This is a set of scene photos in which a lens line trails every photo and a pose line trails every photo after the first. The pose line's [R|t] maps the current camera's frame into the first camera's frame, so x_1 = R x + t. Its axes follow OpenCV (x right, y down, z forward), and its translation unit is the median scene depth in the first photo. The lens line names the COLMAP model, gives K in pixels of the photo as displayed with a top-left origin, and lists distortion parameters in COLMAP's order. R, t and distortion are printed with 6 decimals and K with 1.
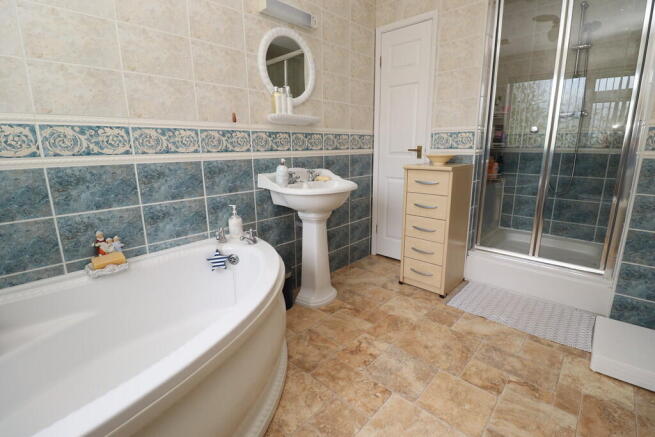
lens RADIAL K [[304.2, 0, 327.7], [0, 304.2, 212.5], [0, 0, 1]] dist [-0.007517, -0.007179]
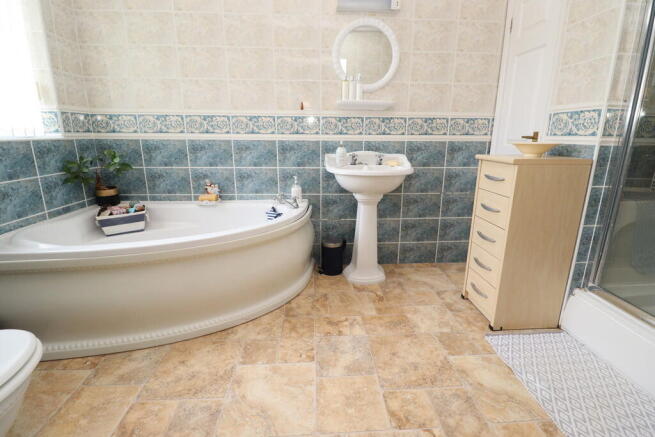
lens RADIAL K [[304.2, 0, 331.9], [0, 304.2, 211.5], [0, 0, 1]] dist [-0.007517, -0.007179]
pose [[0.717019, 0.183340, -0.672511, 0.694817], [-0.160870, 0.982269, 0.096270, -0.027994], [0.678237, 0.039160, 0.733799, 0.189555]]
